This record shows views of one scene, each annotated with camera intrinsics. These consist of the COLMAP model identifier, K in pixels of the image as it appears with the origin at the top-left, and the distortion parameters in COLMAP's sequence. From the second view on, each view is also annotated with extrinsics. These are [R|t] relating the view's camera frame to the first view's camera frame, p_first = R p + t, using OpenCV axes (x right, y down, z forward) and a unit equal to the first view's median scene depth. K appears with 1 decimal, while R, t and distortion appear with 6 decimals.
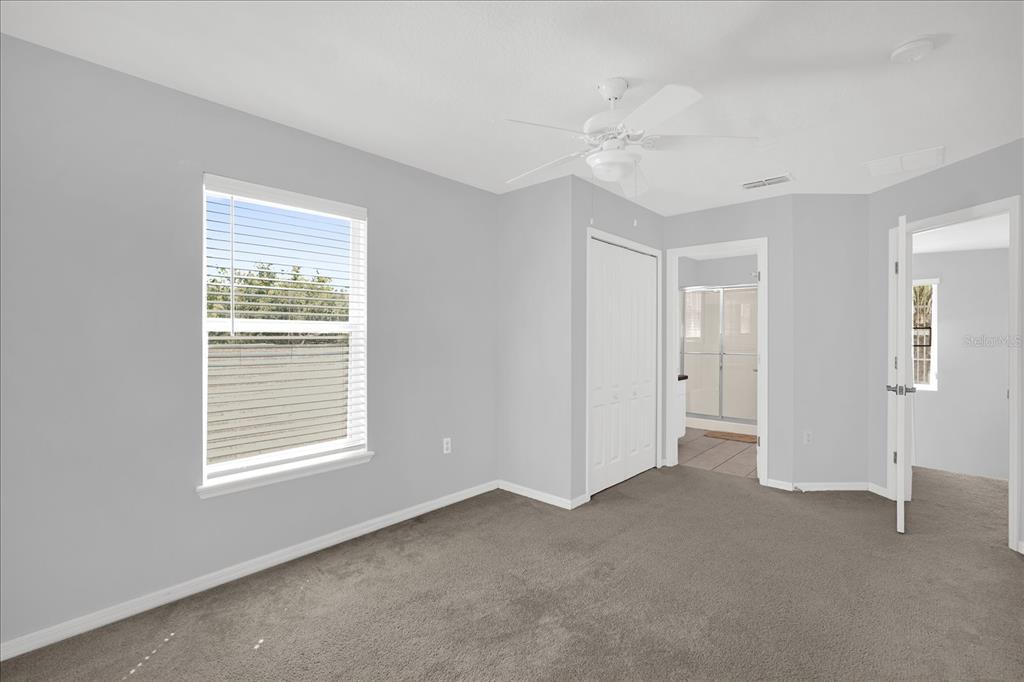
lens RADIAL K [[468.8, 0, 512.9], [0, 468.8, 334.4], [0, 0, 1]] dist [-0.000796, -0.000113]
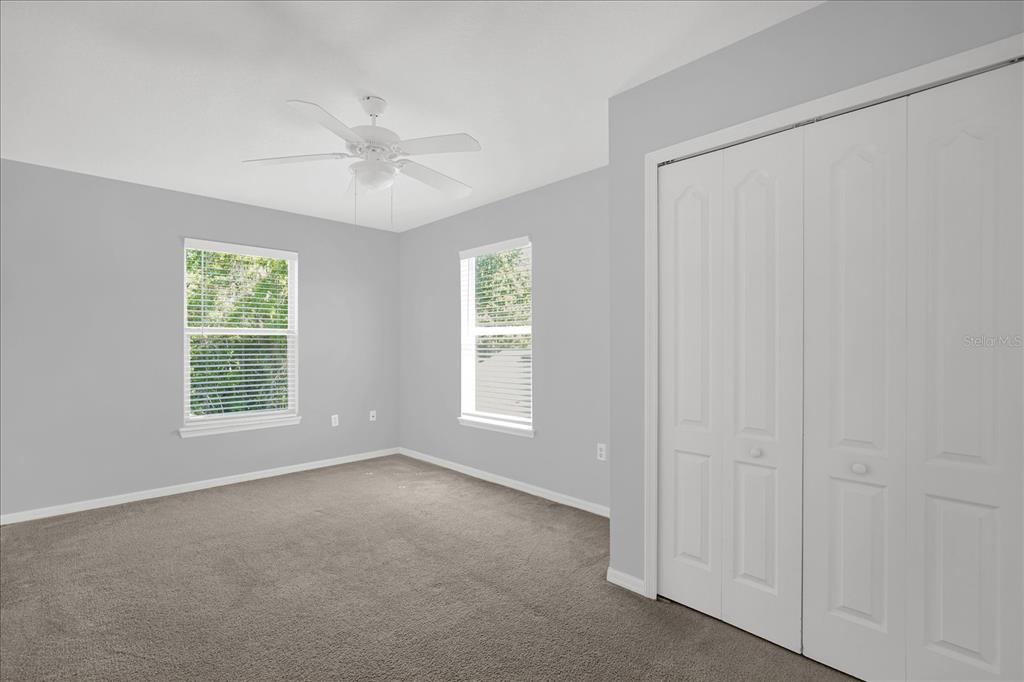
lens RADIAL K [[468.8, 0, 514.2], [0, 468.8, 346.3], [0, 0, 1]] dist [-0.000796, -0.000113]
pose [[-0.056275, -0.002032, -0.998413, 0.901564], [0.001454, 0.999997, -0.002117, 0.030611], [0.998414, -0.001571, -0.056272, 0.983451]]
